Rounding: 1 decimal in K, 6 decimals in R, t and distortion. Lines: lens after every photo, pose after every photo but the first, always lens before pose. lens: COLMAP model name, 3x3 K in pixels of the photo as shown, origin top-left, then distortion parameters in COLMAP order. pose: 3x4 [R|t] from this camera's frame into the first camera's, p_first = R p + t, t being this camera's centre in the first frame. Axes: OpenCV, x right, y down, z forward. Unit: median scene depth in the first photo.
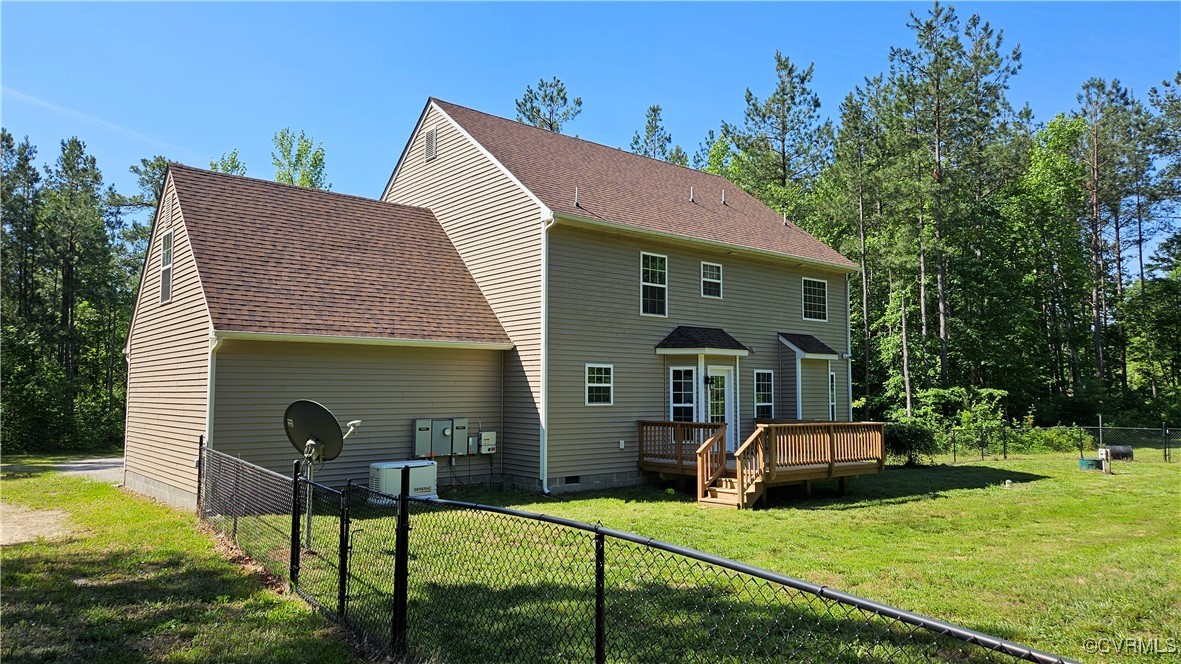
lens RADIAL K [[815.6, 0, 590.4], [0, 815.6, 335.9], [0, 0, 1]] dist [-0.000626, 0.000051]
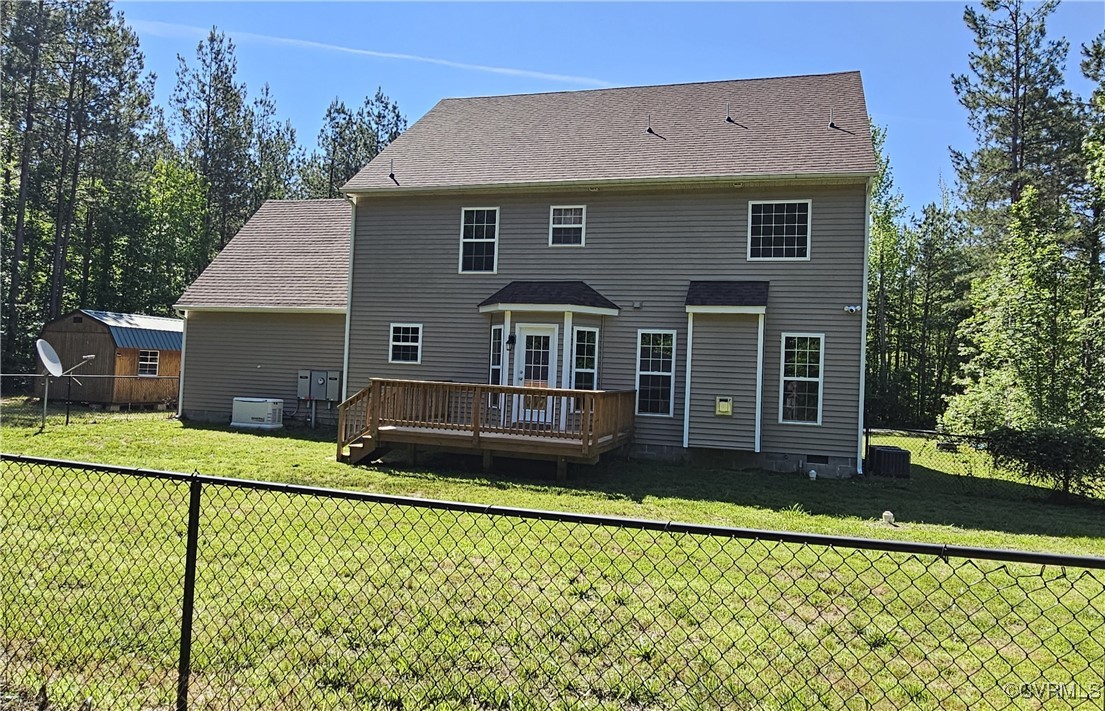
lens RADIAL K [[660.2, 0, 552.8], [0, 660.2, 348.0], [0, 0, 1]] dist [-0.003654, -0.000172]
pose [[0.601407, 0.001130, -0.798942, 0.742690], [0.025920, 0.999445, 0.020925, 0.049079], [0.798522, -0.033293, 0.601044, 0.598429]]
